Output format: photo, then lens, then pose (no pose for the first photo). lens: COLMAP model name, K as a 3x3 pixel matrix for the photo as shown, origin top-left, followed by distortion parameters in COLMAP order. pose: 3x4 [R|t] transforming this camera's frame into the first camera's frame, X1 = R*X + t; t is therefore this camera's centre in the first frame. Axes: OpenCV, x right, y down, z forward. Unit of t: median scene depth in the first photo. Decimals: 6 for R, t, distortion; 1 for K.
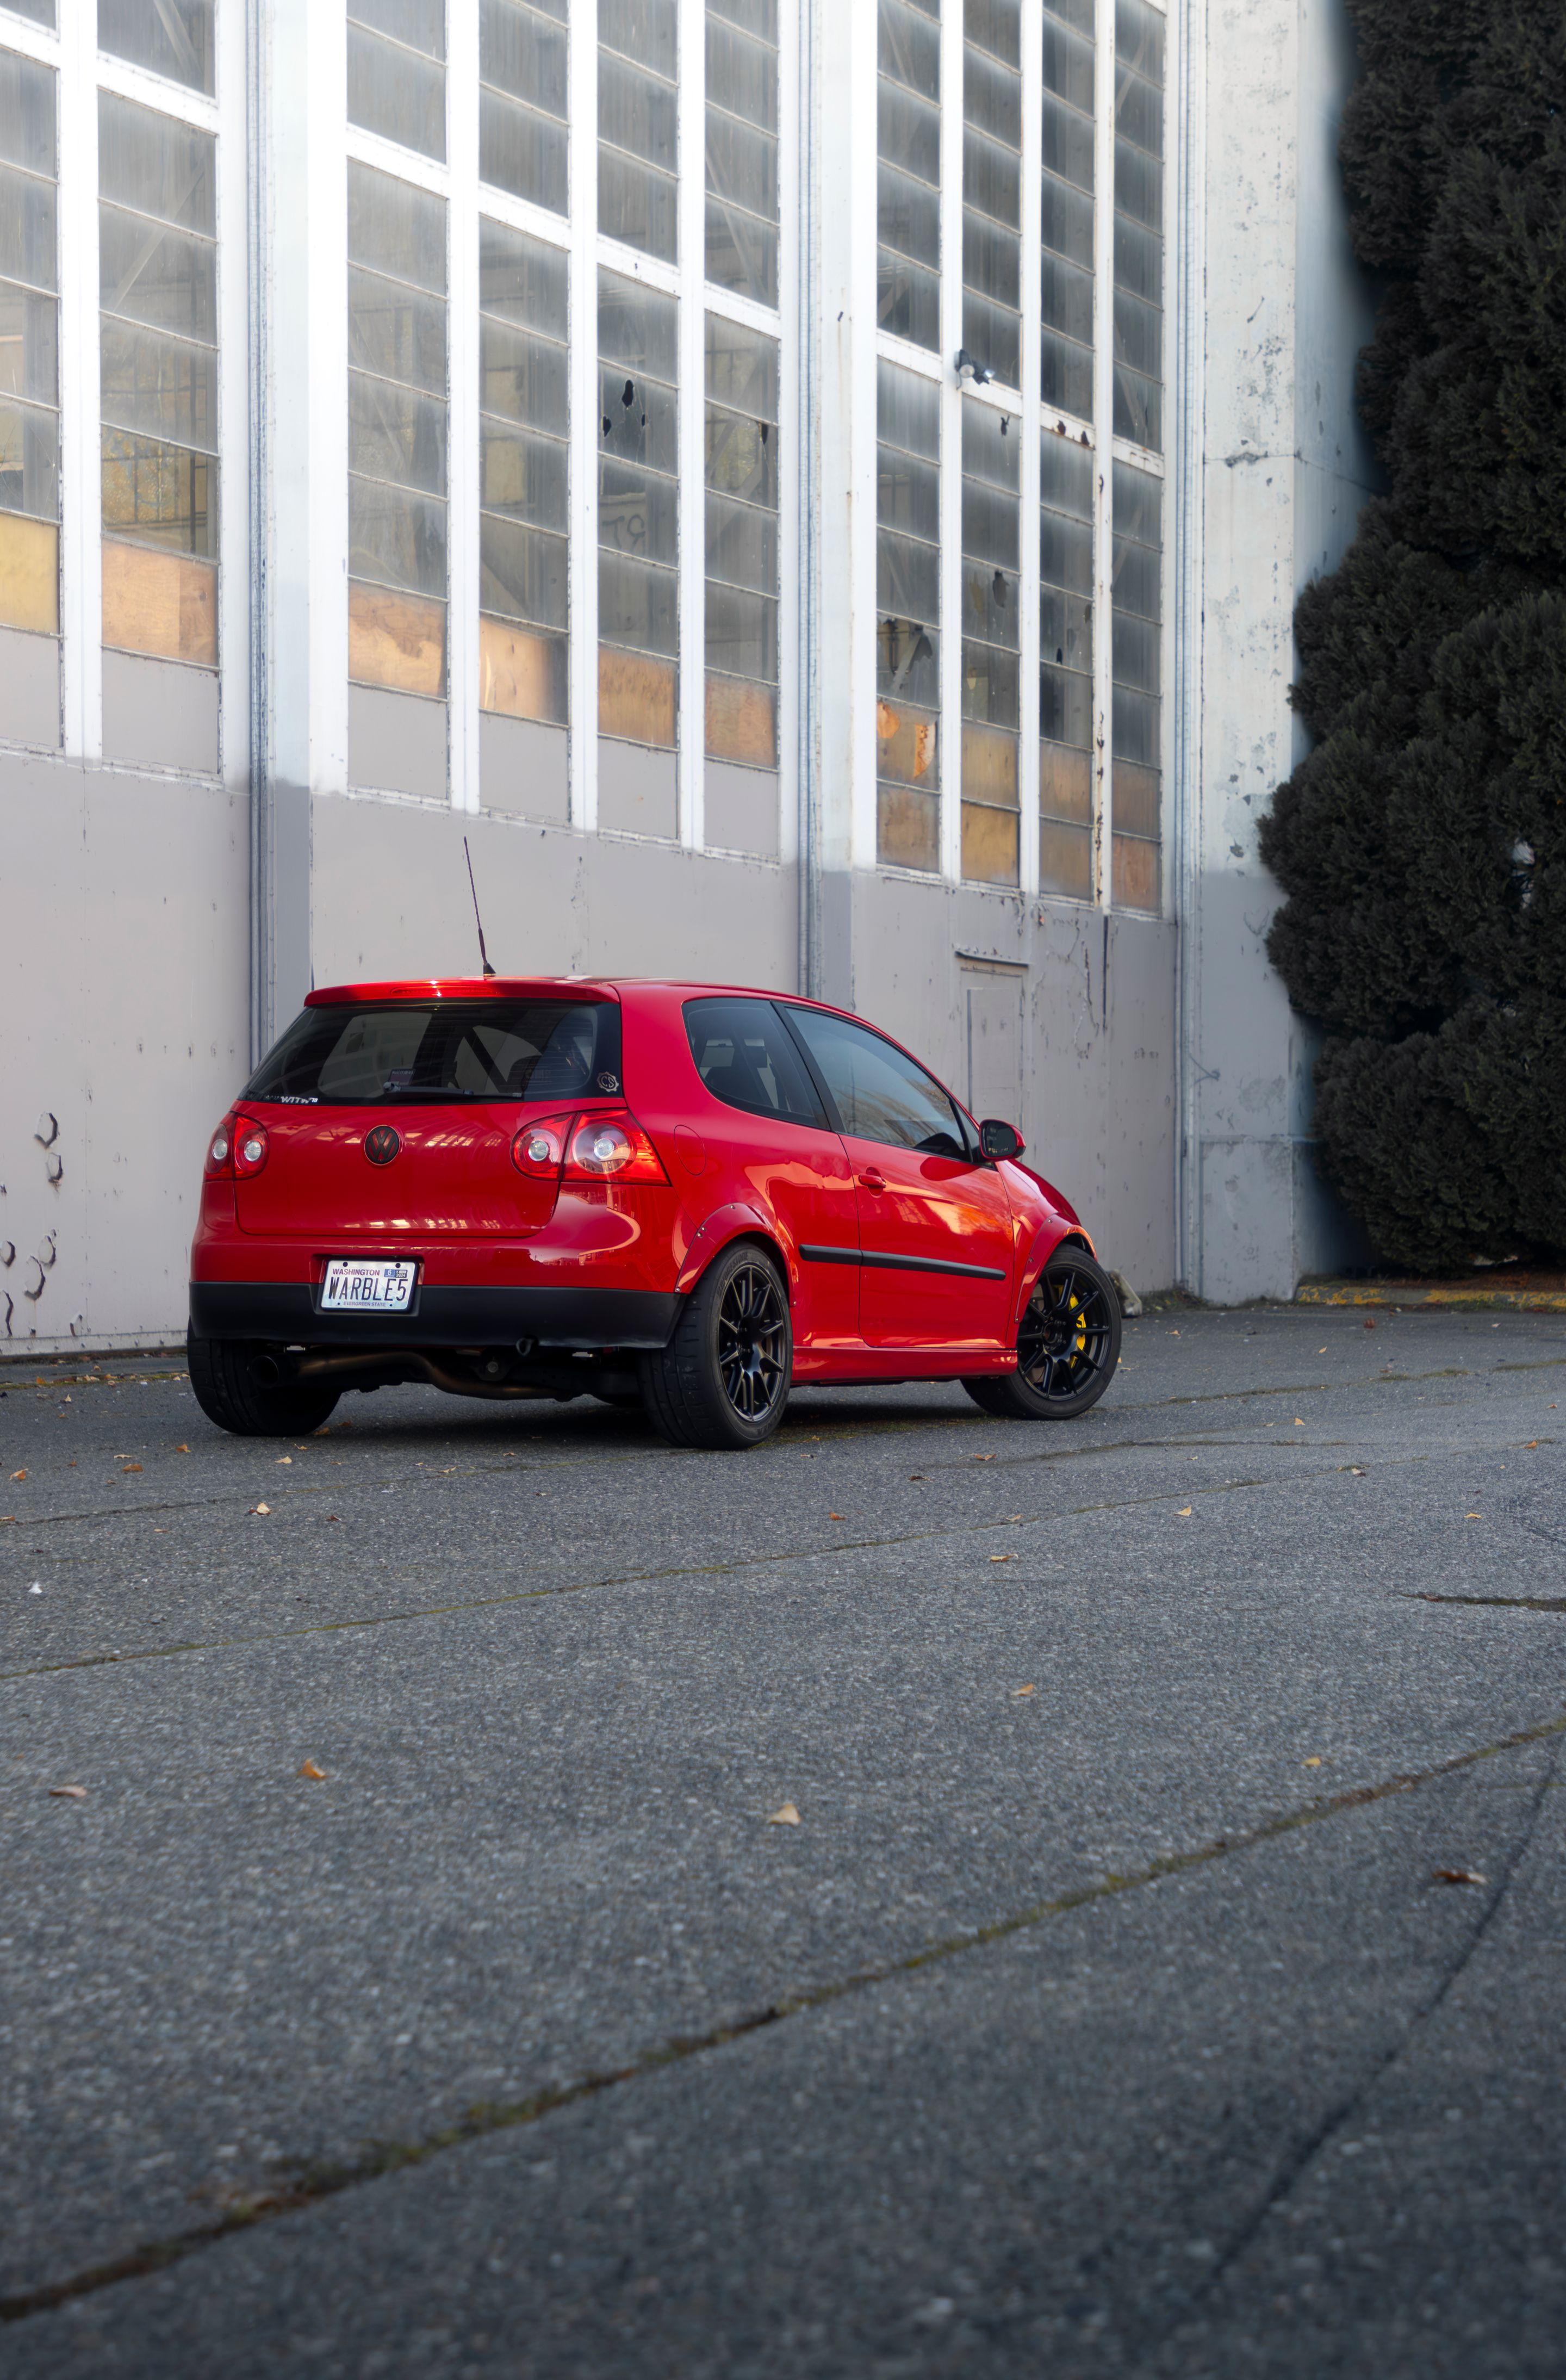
lens RADIAL K [[5125.0, 0, 677.0], [0, 5125.0, 1297.9], [0, 0, 1]] dist [0.087391, 0.000000]
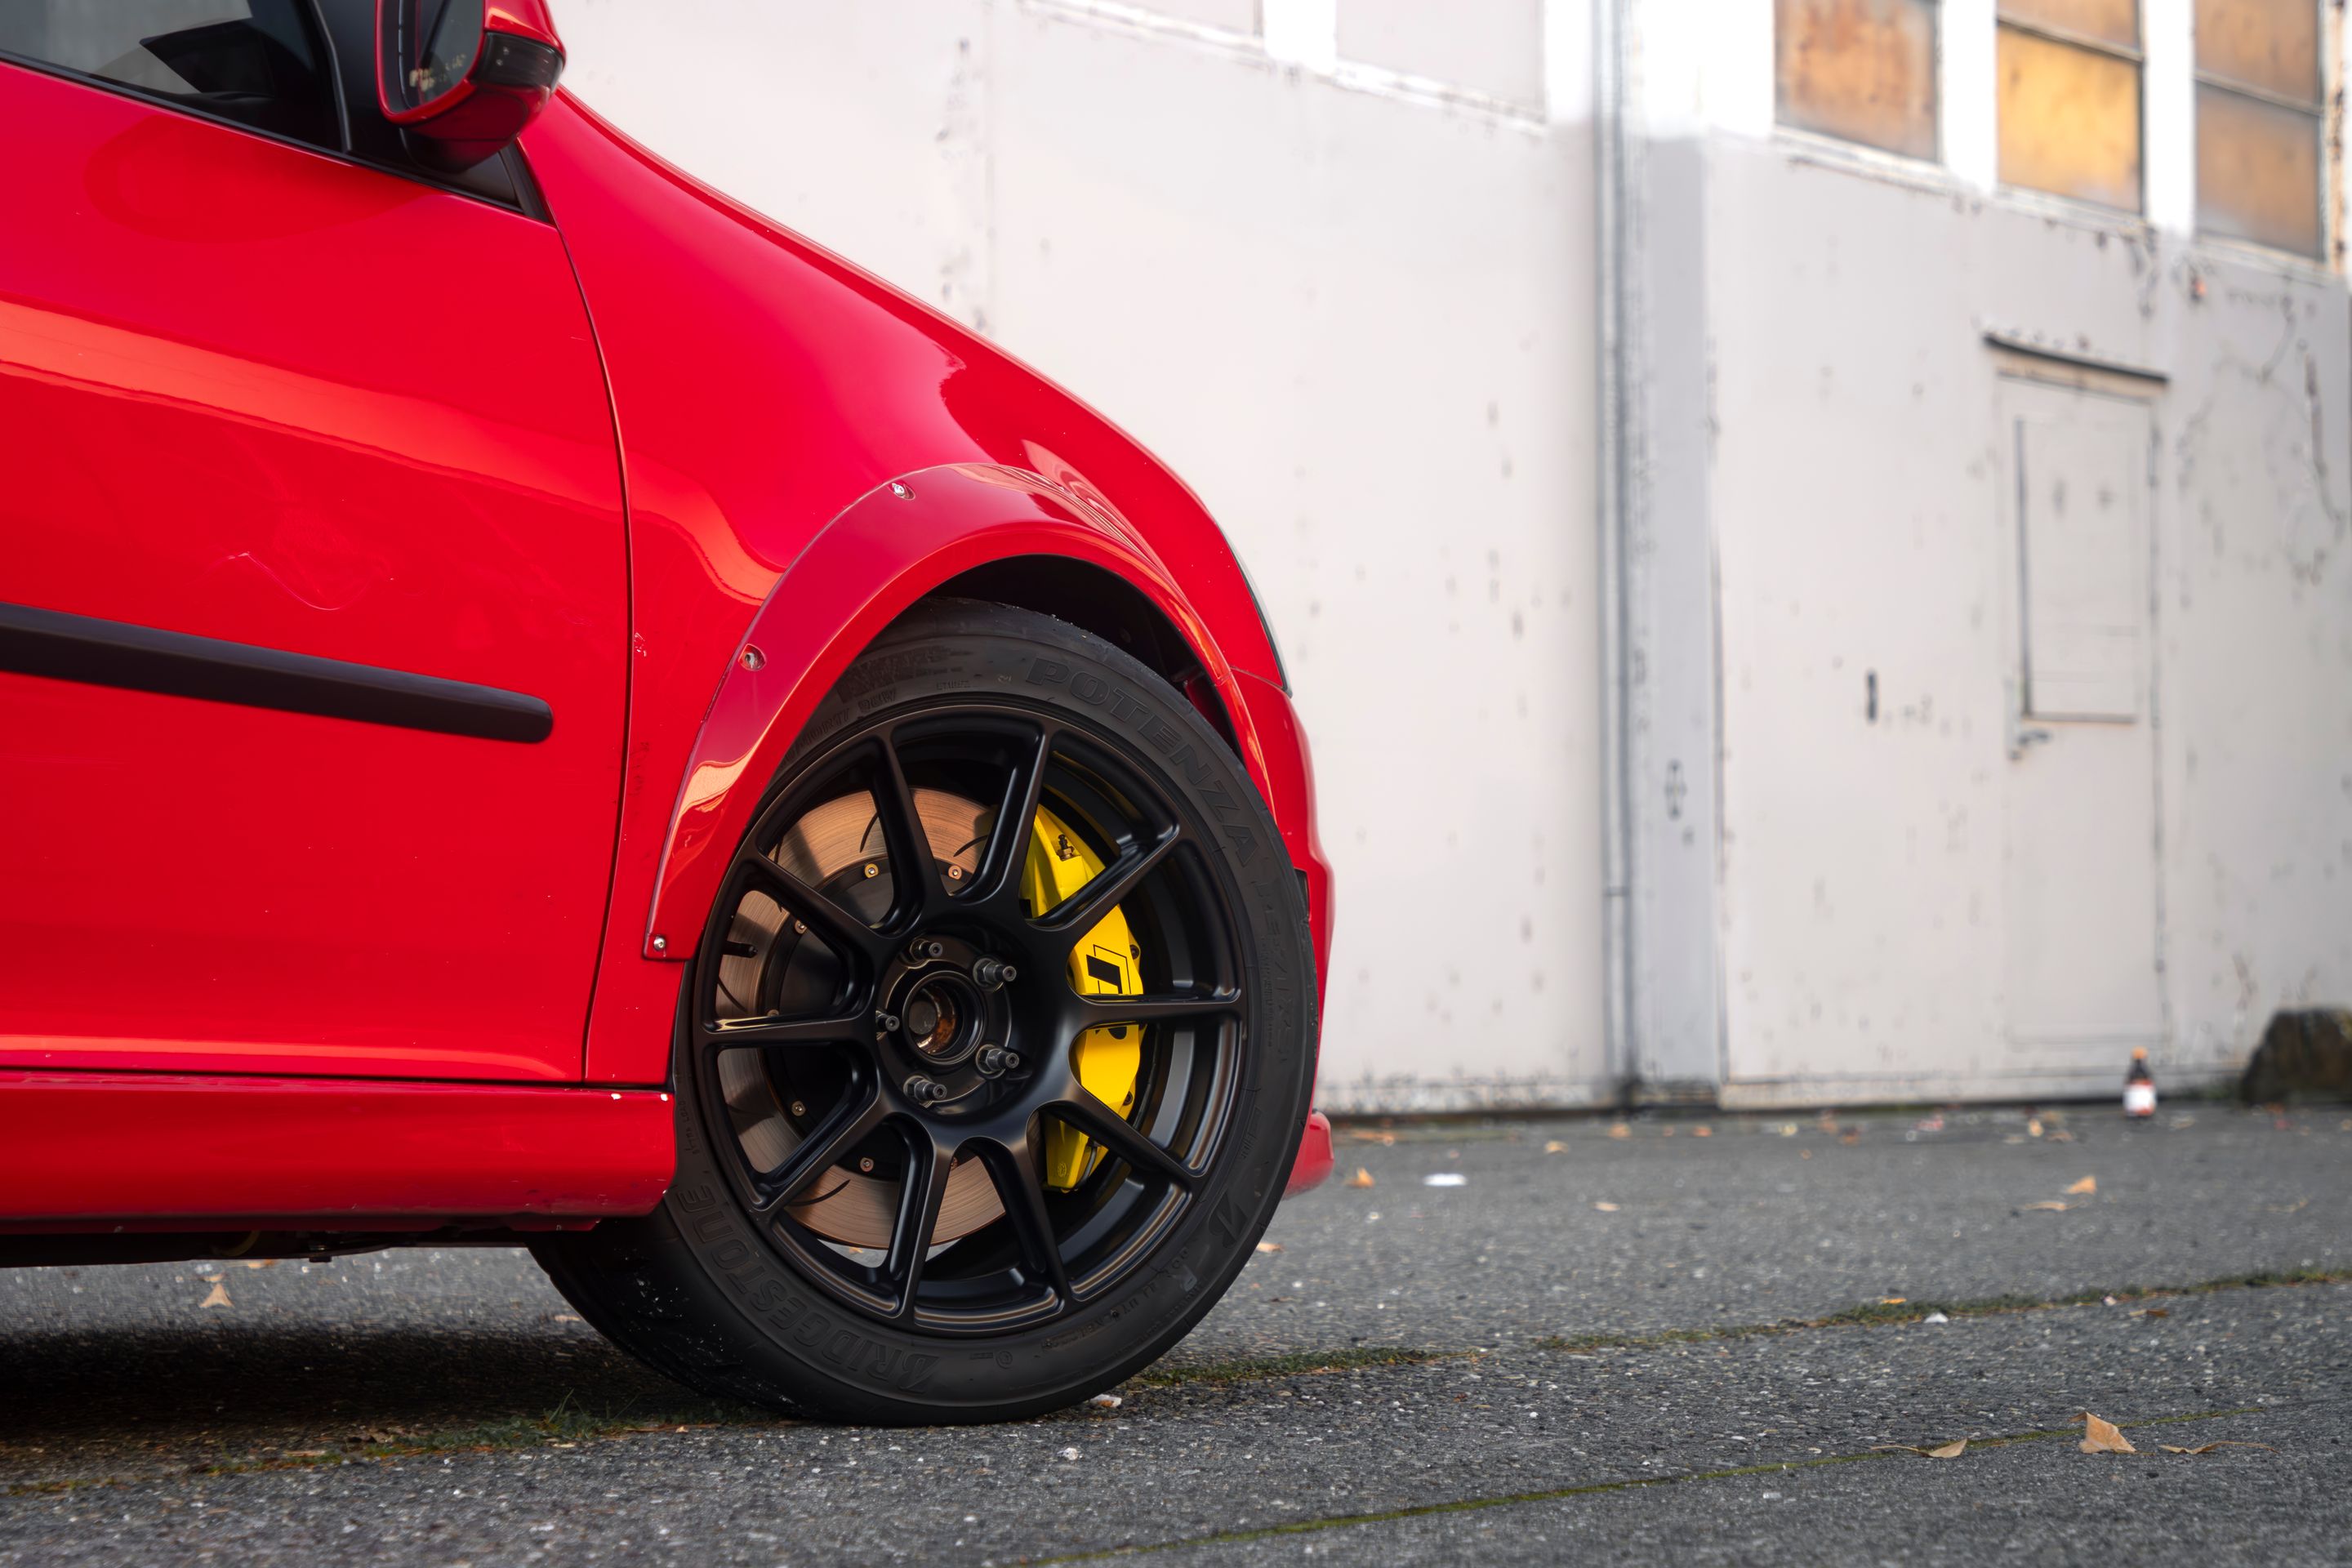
lens RADIAL K [[5940.2, 0, 1178.6], [0, 5940.2, 901.5], [0, 0, 1]] dist [0.184774, 0.000000]
pose [[0.985569, -0.015386, -0.168573, 0.075247], [0.008489, 0.999100, -0.041558, 0.007485], [0.169060, 0.039527, 0.984813, 0.457508]]
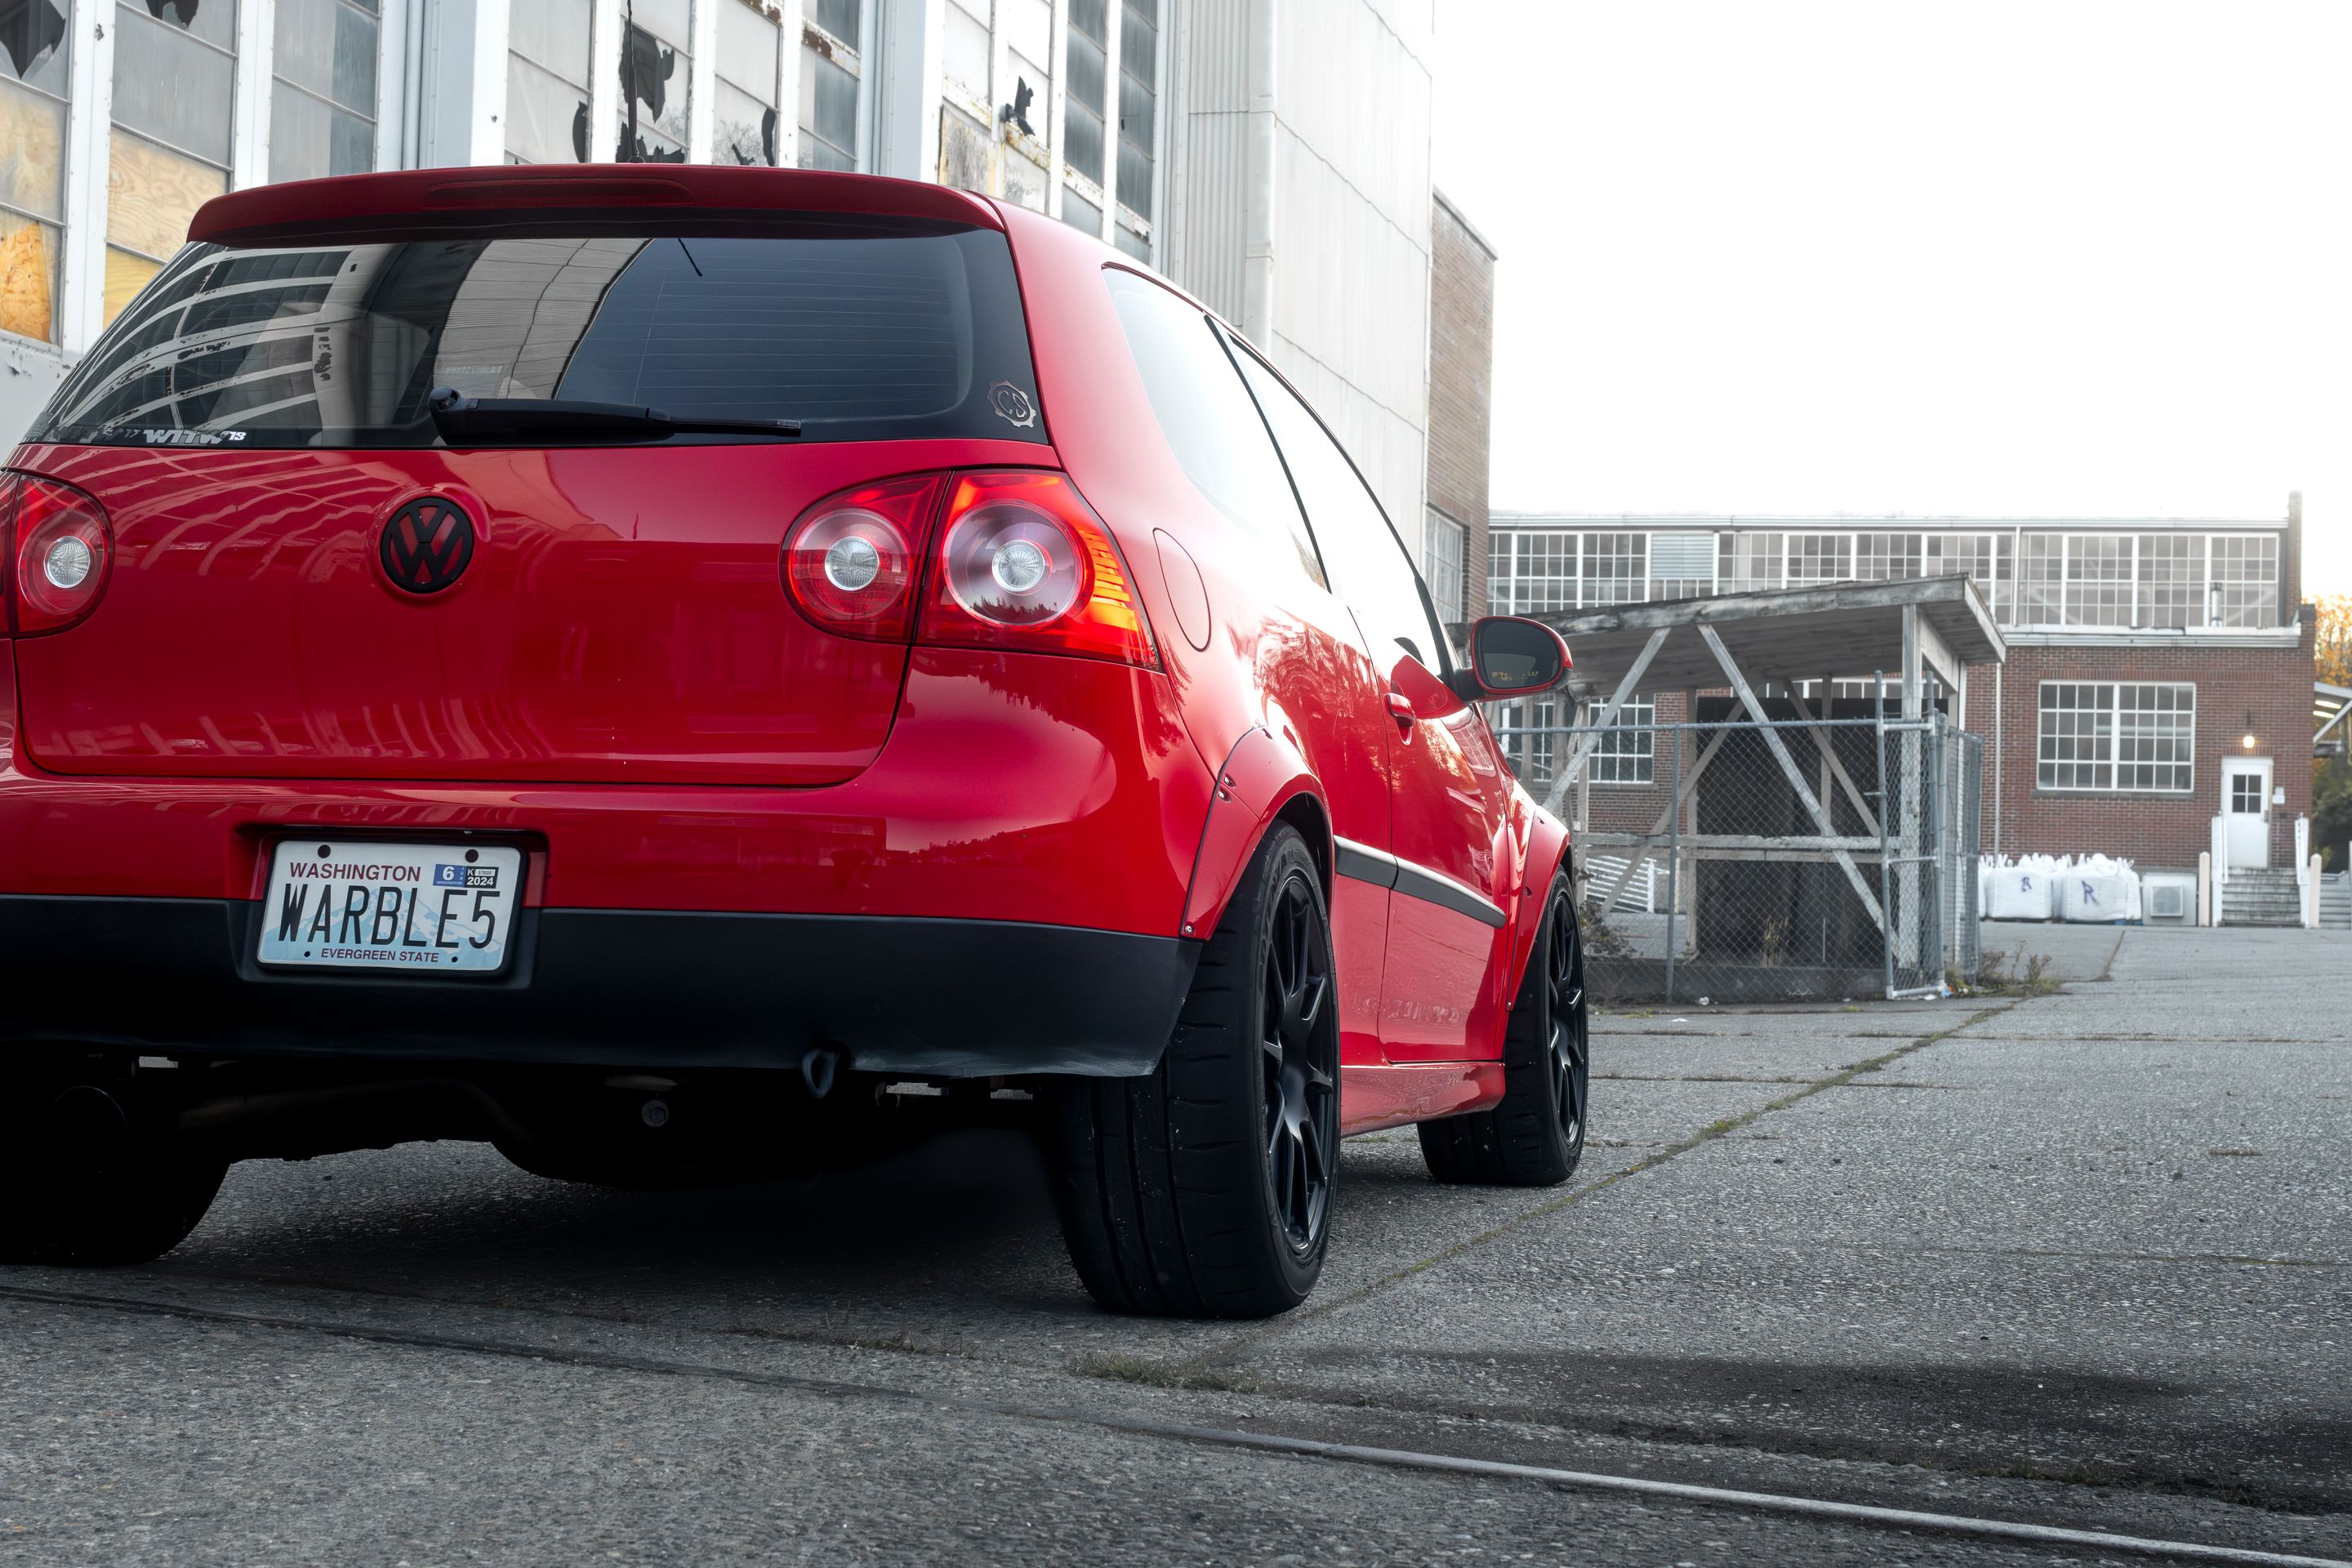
lens RADIAL K [[4041.8, 0, 1229.7], [0, 4041.8, 823.6], [0, 0, 1]] dist [-0.037885, 0.000000]
pose [[0.967273, 0.020613, 0.252901, -0.039400], [-0.011512, 0.999233, -0.037415, 0.000982], [-0.253478, 0.033280, 0.966768, 0.360369]]
